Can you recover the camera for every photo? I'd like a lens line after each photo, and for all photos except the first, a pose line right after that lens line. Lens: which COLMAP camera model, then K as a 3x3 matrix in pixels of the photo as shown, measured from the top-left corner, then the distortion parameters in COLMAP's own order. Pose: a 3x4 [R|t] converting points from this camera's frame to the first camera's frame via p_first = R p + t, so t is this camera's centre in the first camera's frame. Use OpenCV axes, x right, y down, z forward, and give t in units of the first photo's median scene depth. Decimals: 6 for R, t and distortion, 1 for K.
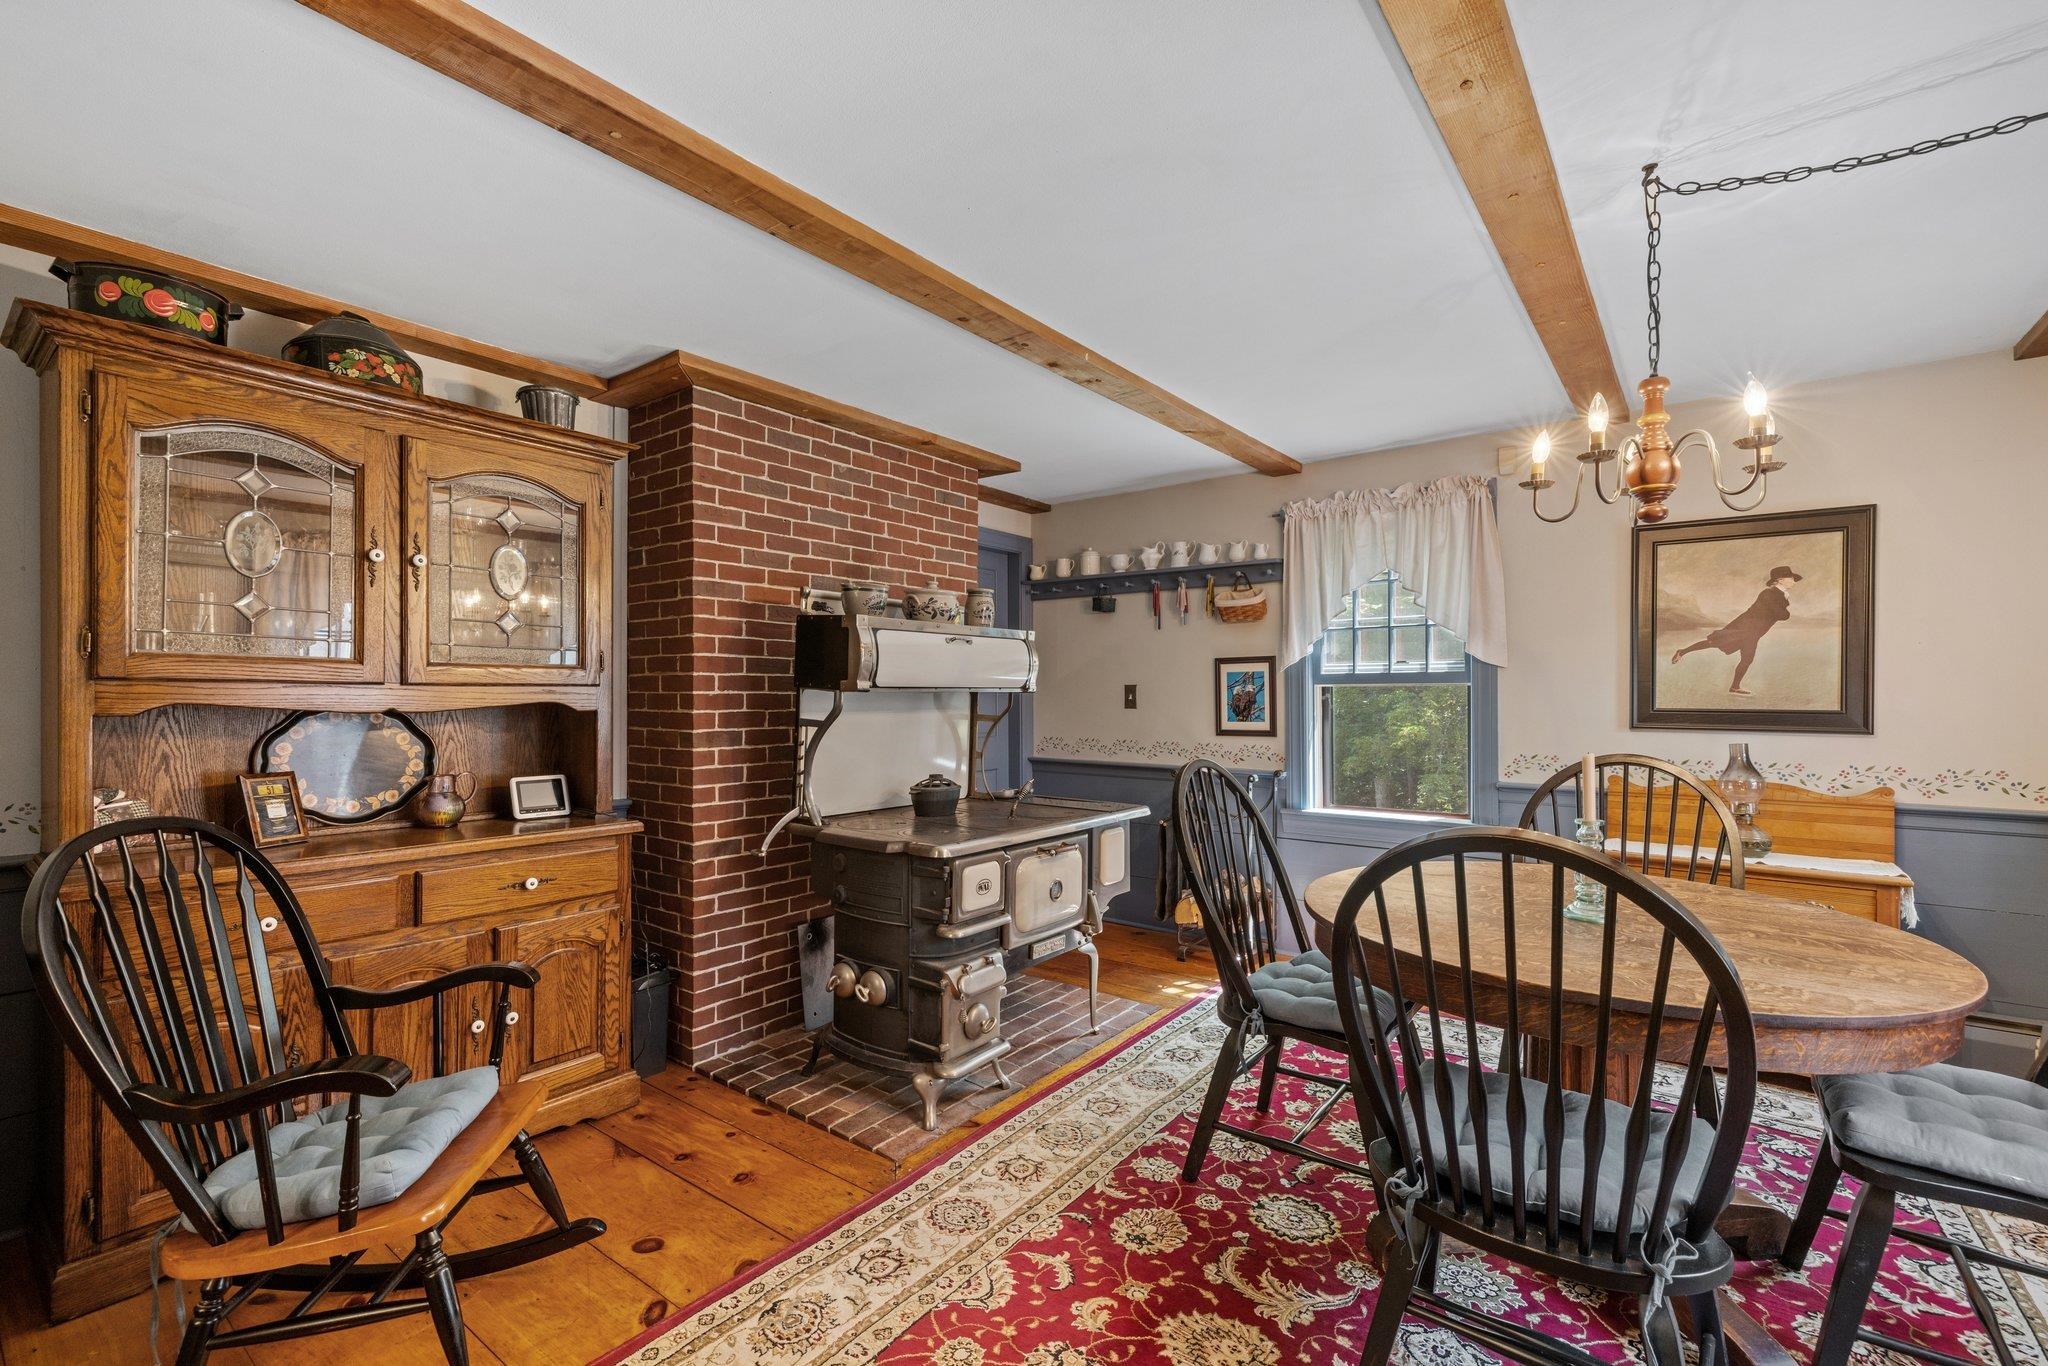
lens RADIAL K [[892.6, 0, 1021.3], [0, 892.6, 688.5], [0, 0, 1]] dist [0.004944, 0.000593]
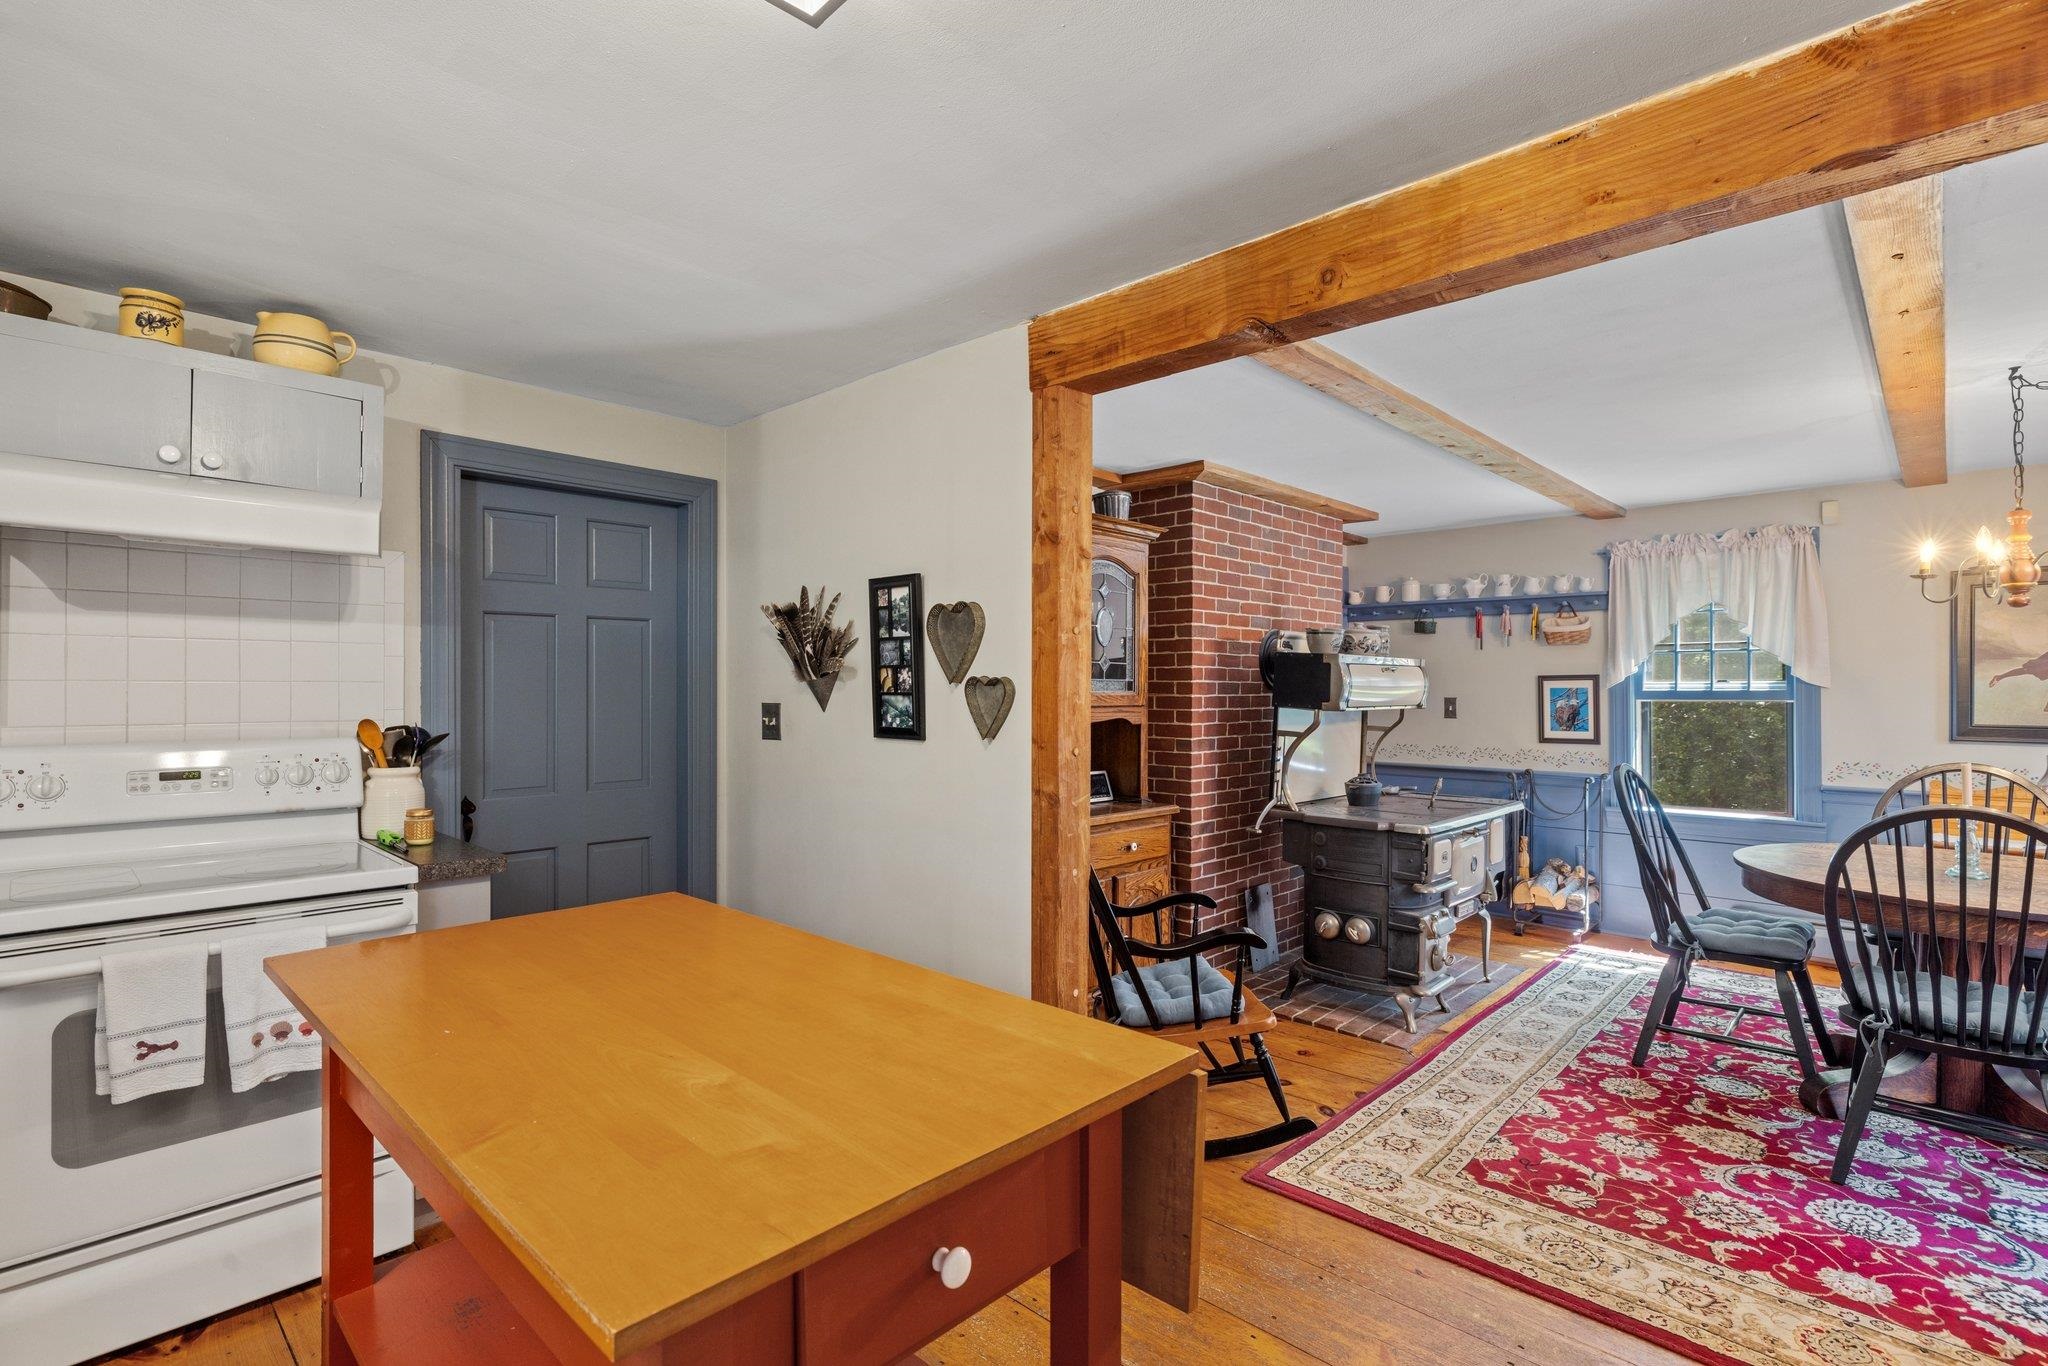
lens RADIAL K [[978.0, 0, 1021.2], [0, 978.0, 677.5], [0, 0, 1]] dist [0.001815, 0.000093]
pose [[0.994997, 0.000944, -0.099904, -0.463619], [-0.001408, 0.999989, -0.004569, -0.035944], [0.099899, 0.004687, 0.994987, -0.465319]]
